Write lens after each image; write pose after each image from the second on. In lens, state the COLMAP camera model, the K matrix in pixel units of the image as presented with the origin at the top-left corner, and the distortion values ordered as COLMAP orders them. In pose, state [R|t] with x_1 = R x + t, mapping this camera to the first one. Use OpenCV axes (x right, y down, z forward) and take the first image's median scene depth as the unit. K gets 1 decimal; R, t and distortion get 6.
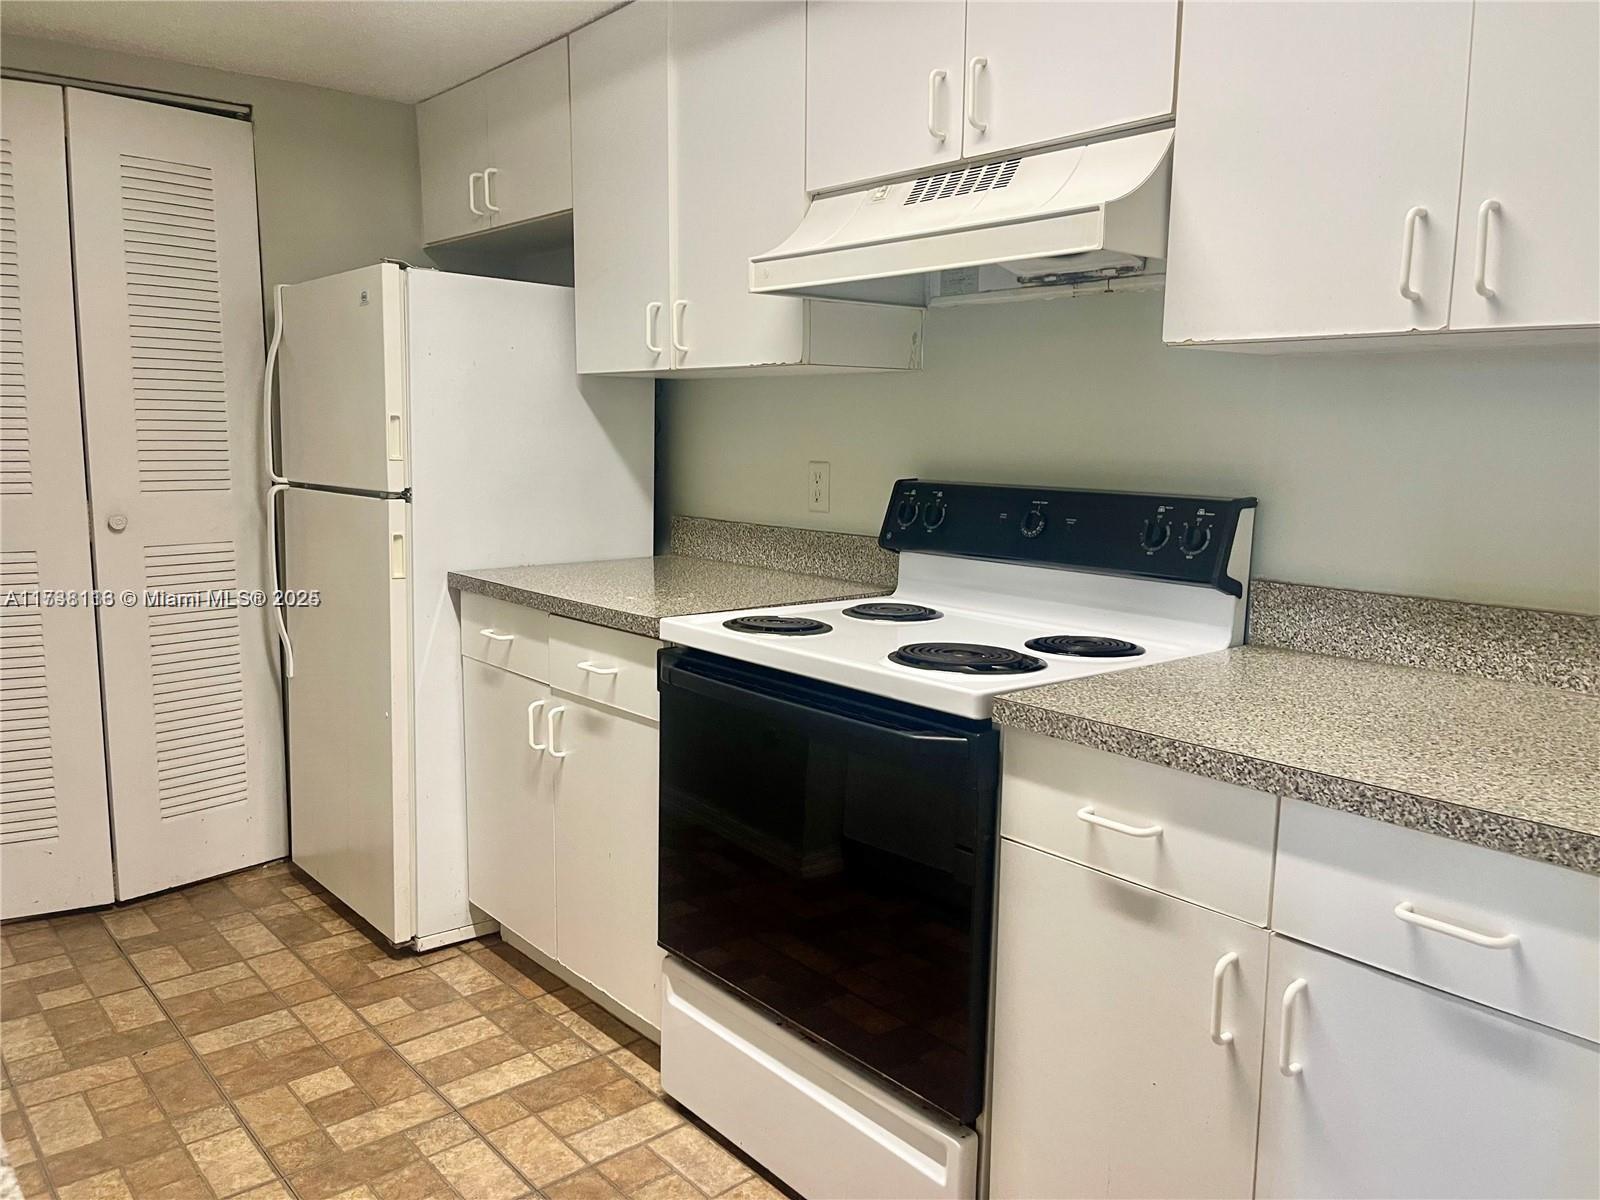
lens RADIAL K [[1192.1, 0, 807.3], [0, 1192.1, 600.1], [0, 0, 1]] dist [0.048244, -0.069731]
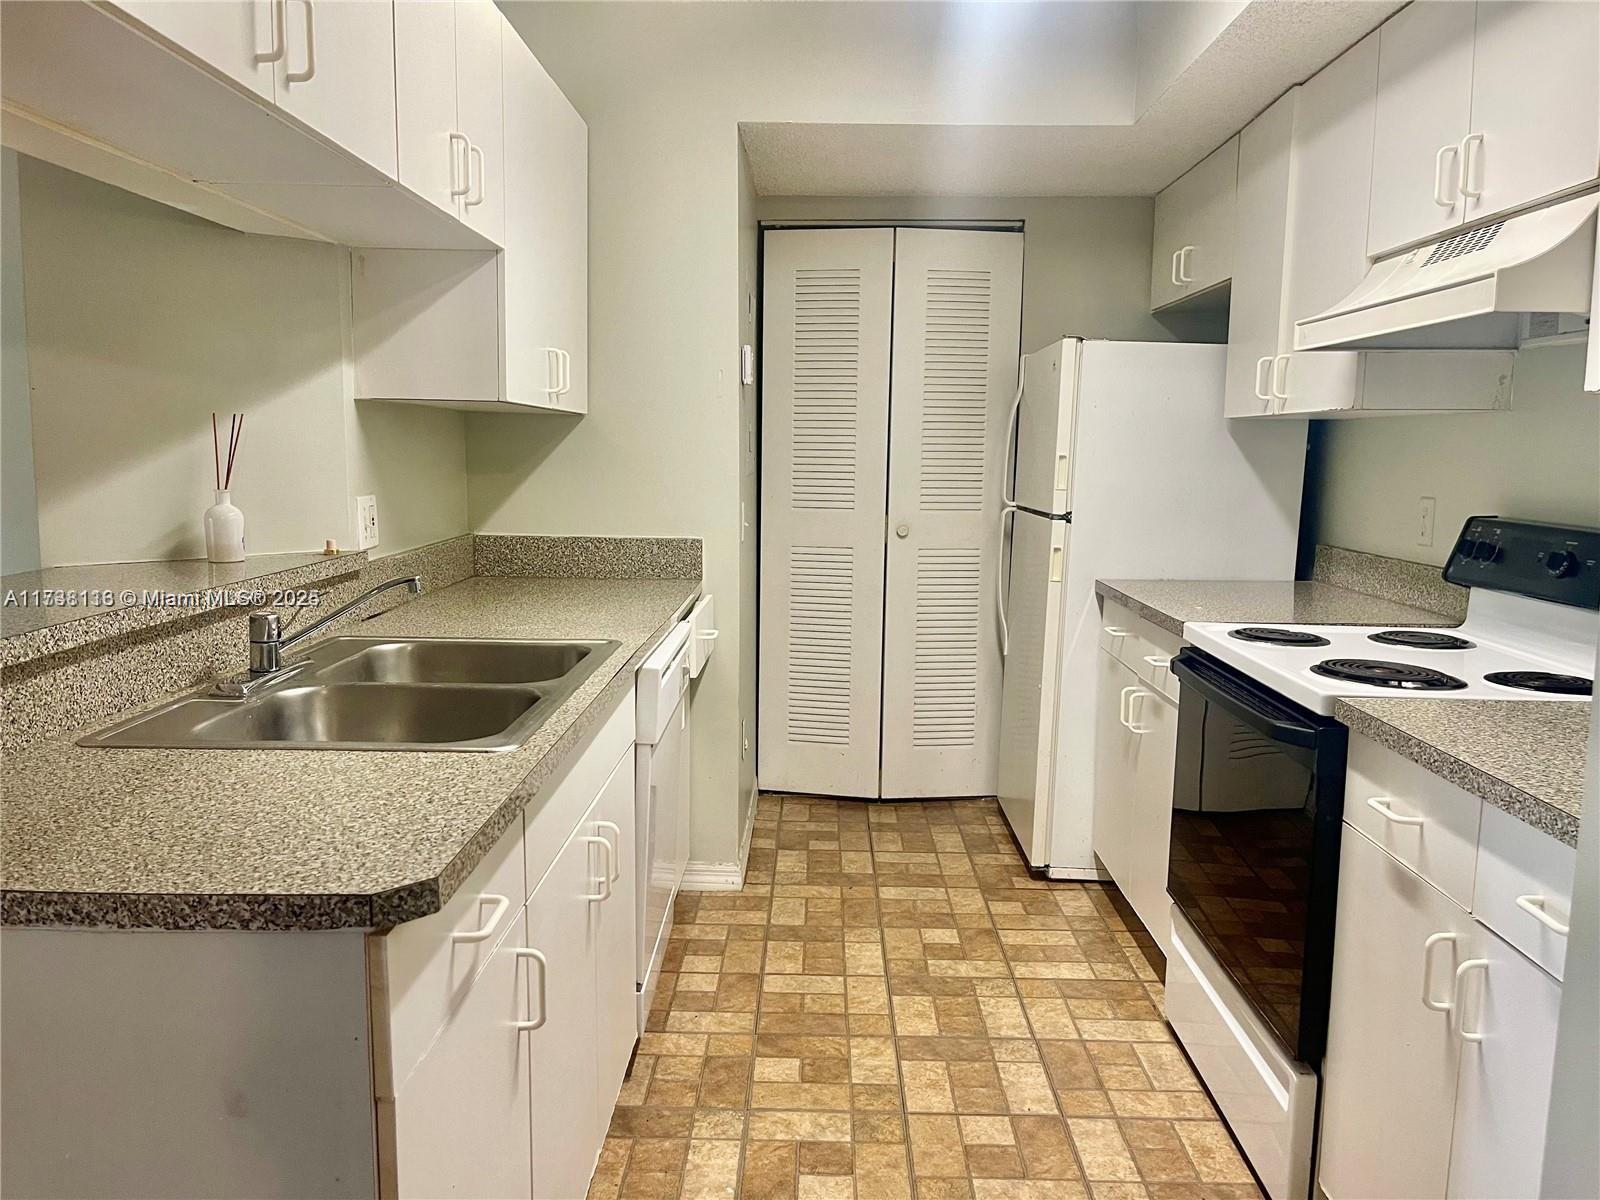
lens RADIAL K [[1192.1, 0, 801.2], [0, 1192.1, 585.3], [0, 0, 1]] dist [0.048244, -0.069731]
pose [[0.742586, 0.071911, -0.665879, 0.341580], [-0.096161, 0.995366, 0.000255, 0.013113], [0.662811, 0.063842, 0.746060, -0.152441]]
